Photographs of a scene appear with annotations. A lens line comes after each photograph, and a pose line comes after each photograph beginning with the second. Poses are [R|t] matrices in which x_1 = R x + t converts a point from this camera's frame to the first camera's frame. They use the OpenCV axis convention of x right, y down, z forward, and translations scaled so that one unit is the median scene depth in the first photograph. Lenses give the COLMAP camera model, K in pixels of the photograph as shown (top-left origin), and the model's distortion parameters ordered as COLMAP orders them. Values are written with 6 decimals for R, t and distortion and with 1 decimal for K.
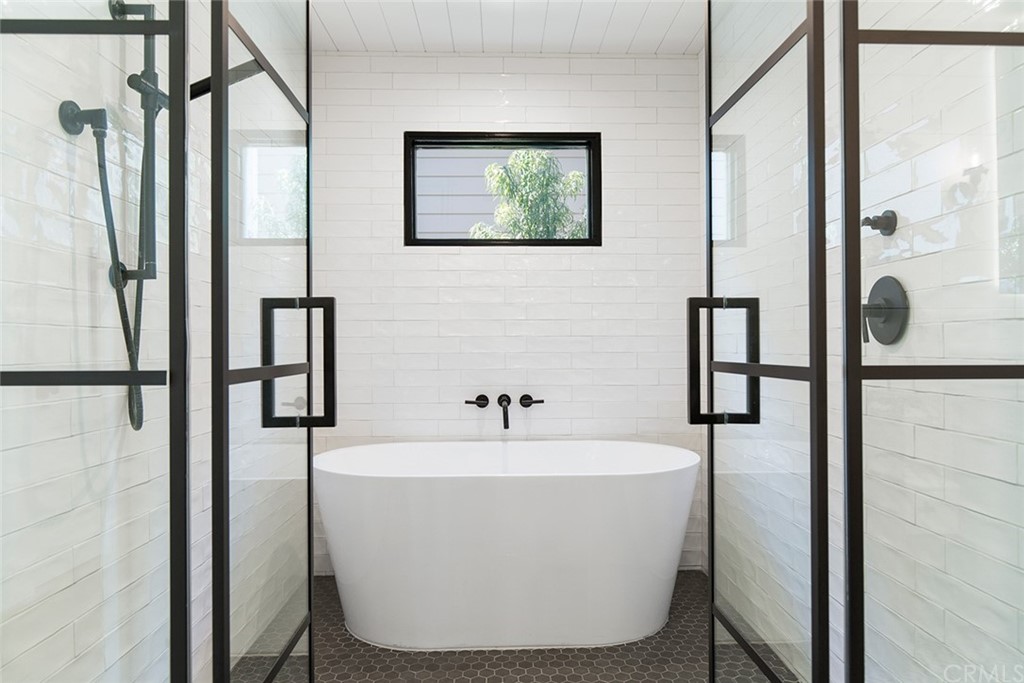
lens RADIAL K [[678.6, 0, 517.7], [0, 678.6, 337.8], [0, 0, 1]] dist [-0.001048, 0.001822]
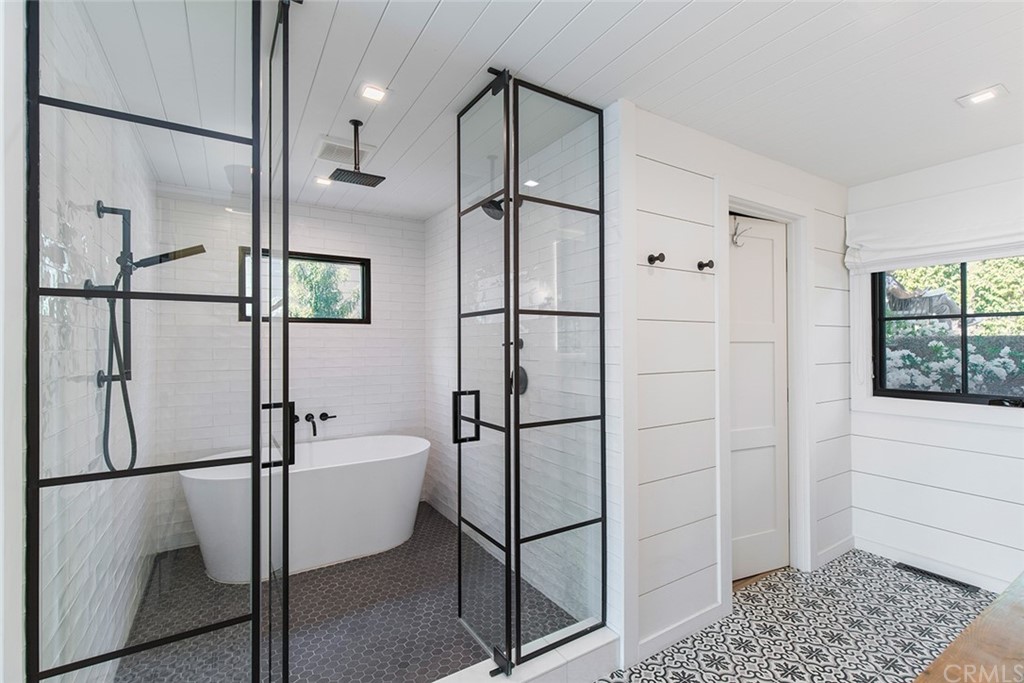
lens RADIAL K [[455.3, 0, 515.4], [0, 455.3, 341.4], [0, 0, 1]] dist [0.003178, 0.000324]
pose [[0.865046, 0.005148, 0.501666, -0.303746], [-0.003547, 0.999985, -0.004145, -0.188370], [-0.501680, 0.001807, 0.865052, -0.424015]]
